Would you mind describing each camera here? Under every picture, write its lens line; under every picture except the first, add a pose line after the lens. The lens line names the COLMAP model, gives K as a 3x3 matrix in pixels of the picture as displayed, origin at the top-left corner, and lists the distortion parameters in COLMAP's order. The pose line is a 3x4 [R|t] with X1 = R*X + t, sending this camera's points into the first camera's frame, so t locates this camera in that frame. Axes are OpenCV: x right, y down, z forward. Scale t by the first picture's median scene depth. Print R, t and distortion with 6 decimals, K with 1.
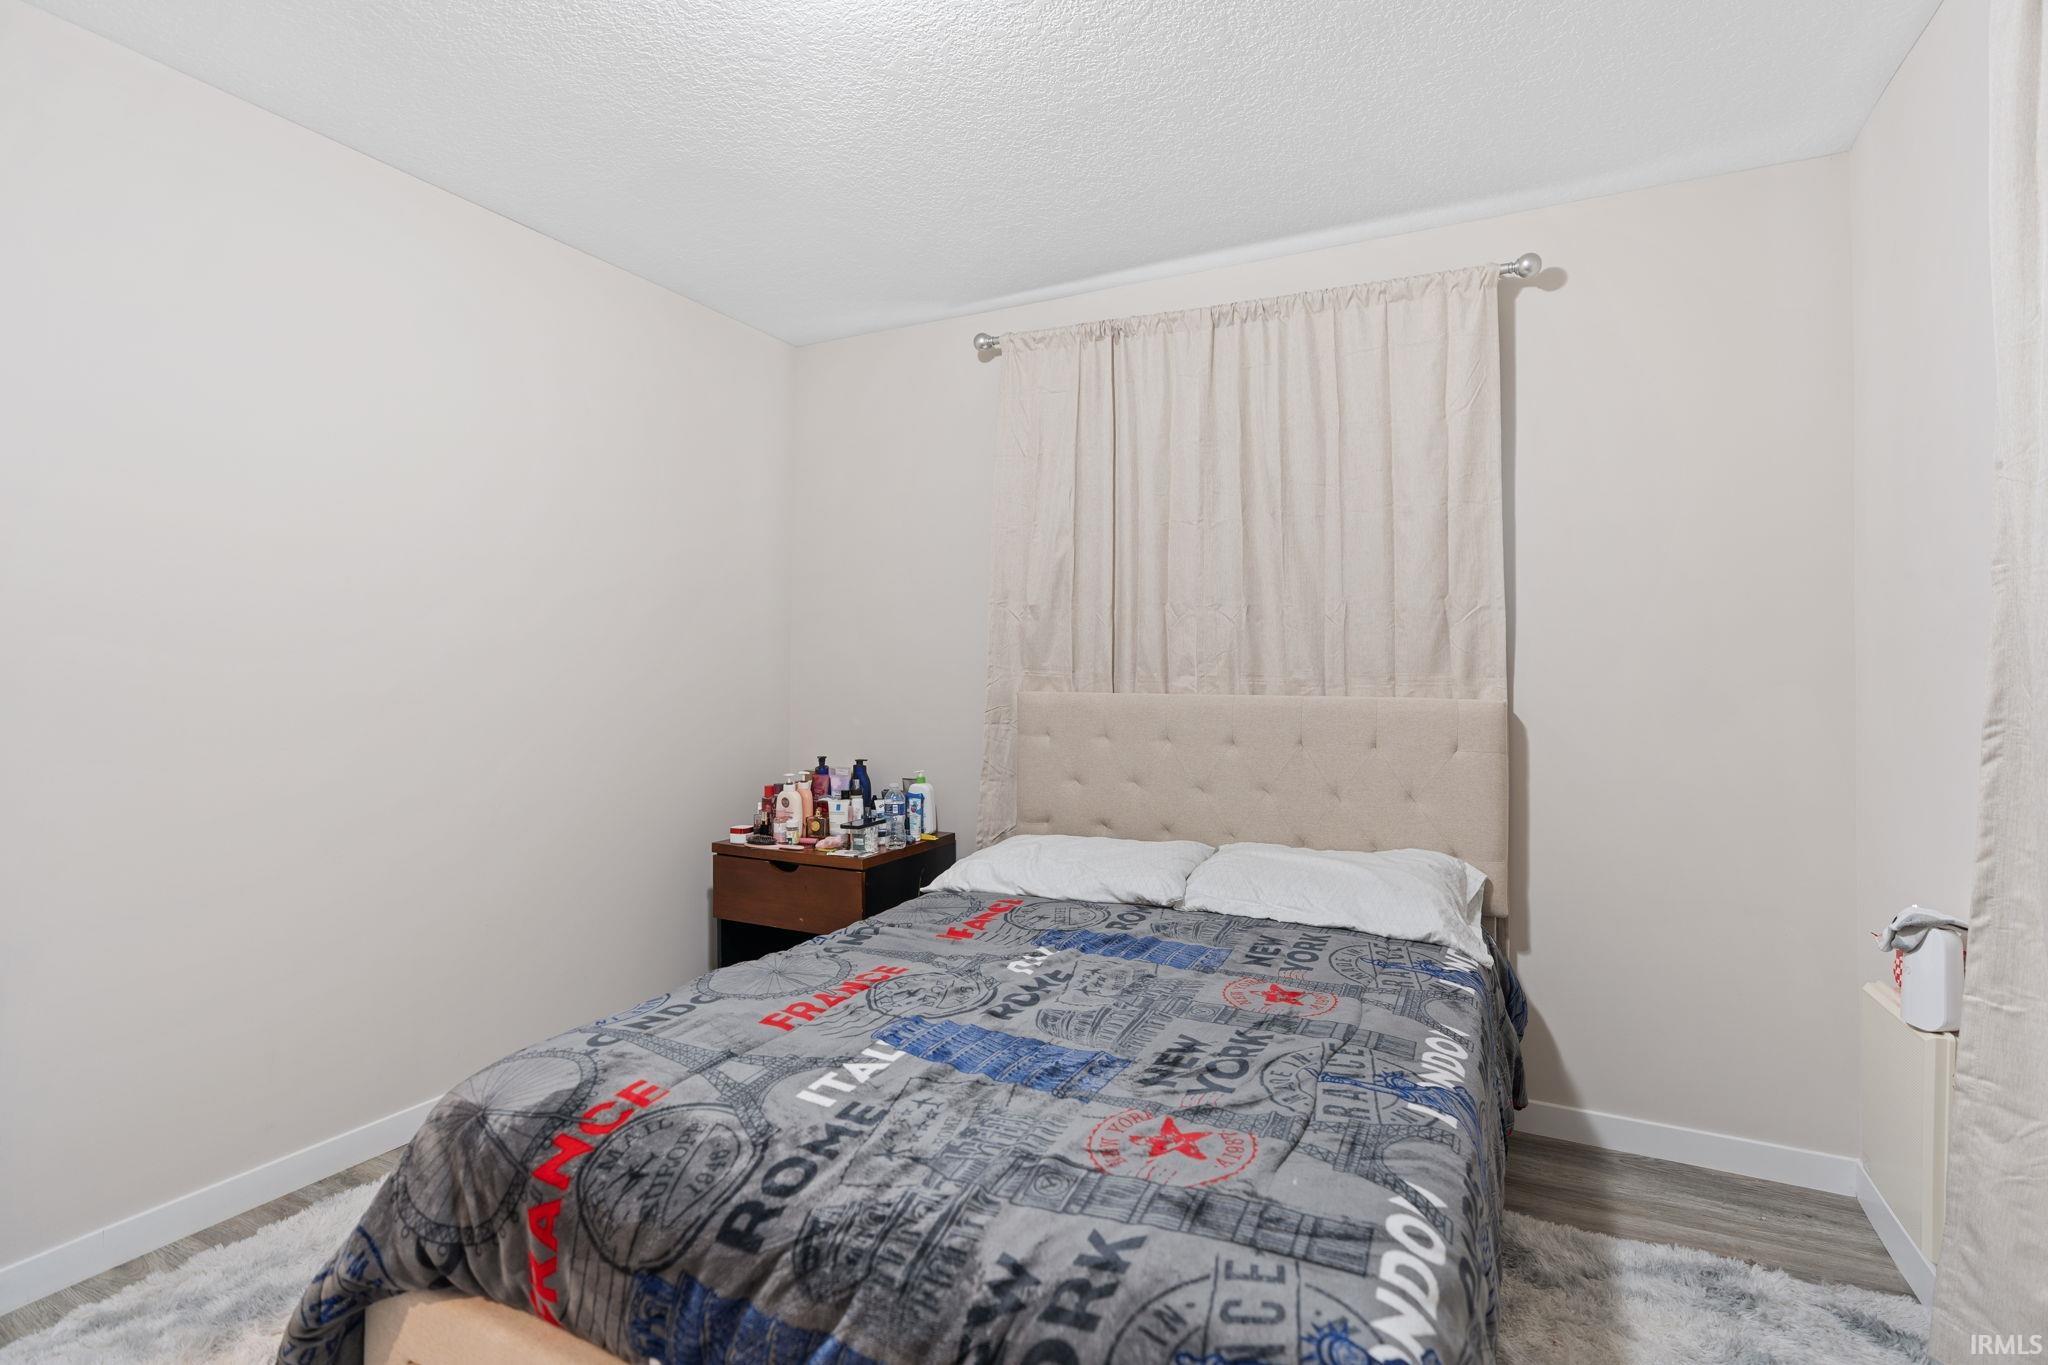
lens RADIAL K [[958.3, 0, 1031.4], [0, 958.3, 633.2], [0, 0, 1]] dist [-0.005741, 0.000433]
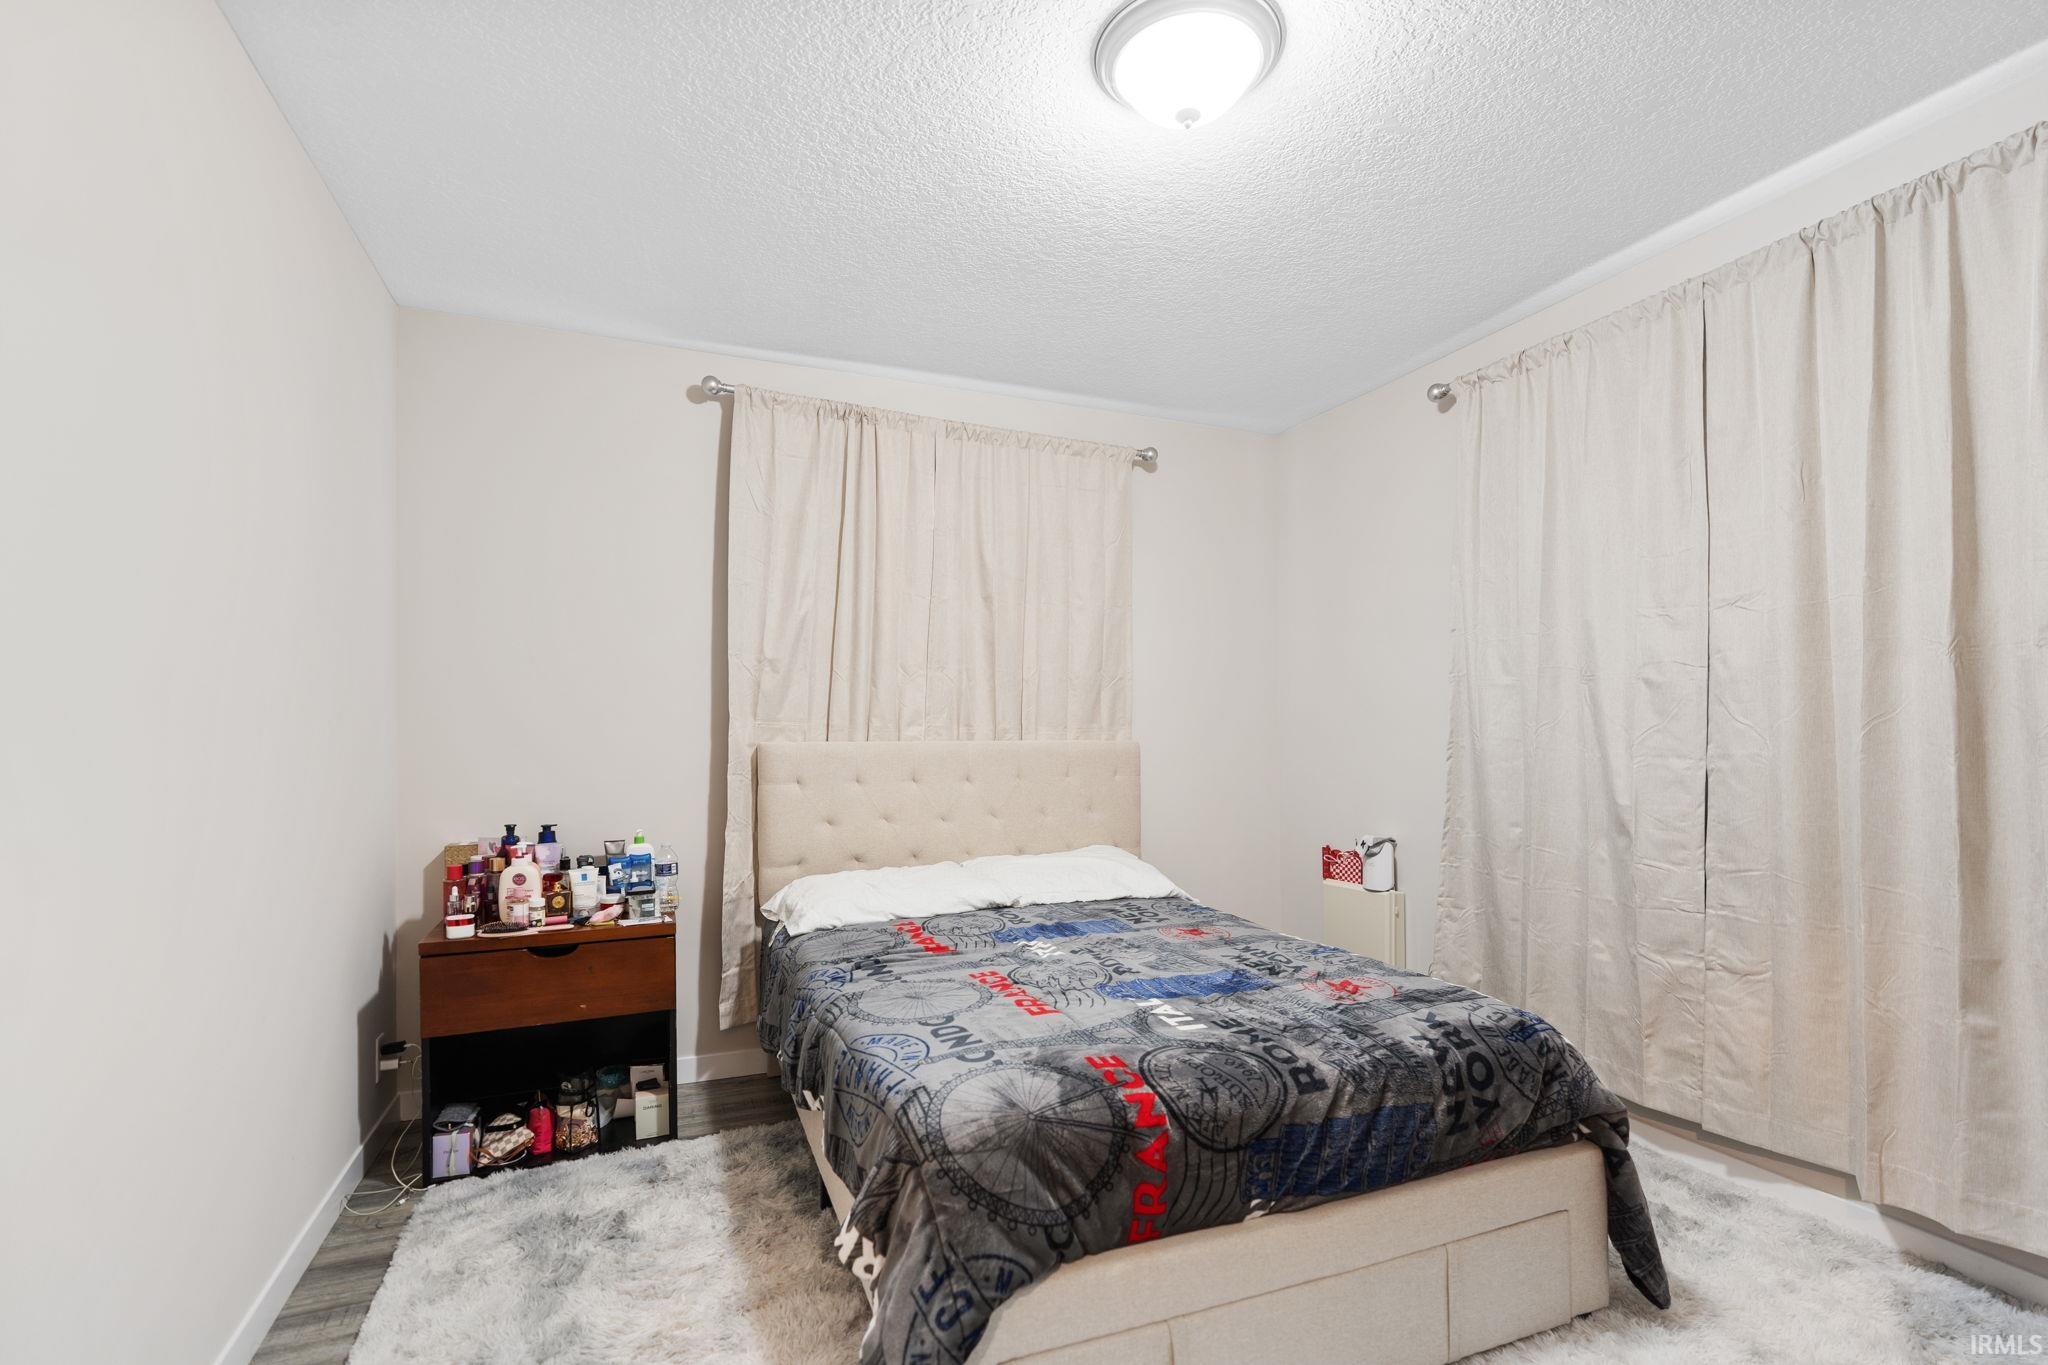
lens RADIAL K [[957.7, 0, 1025.2], [0, 957.7, 699.6], [0, 0, 1]] dist [-0.000309, 0.000955]
pose [[0.645682, 0.017007, 0.763417, -1.205547], [-0.027816, 0.999612, 0.001257, 0.012388], [-0.763099, -0.022047, 0.645905, 0.245077]]
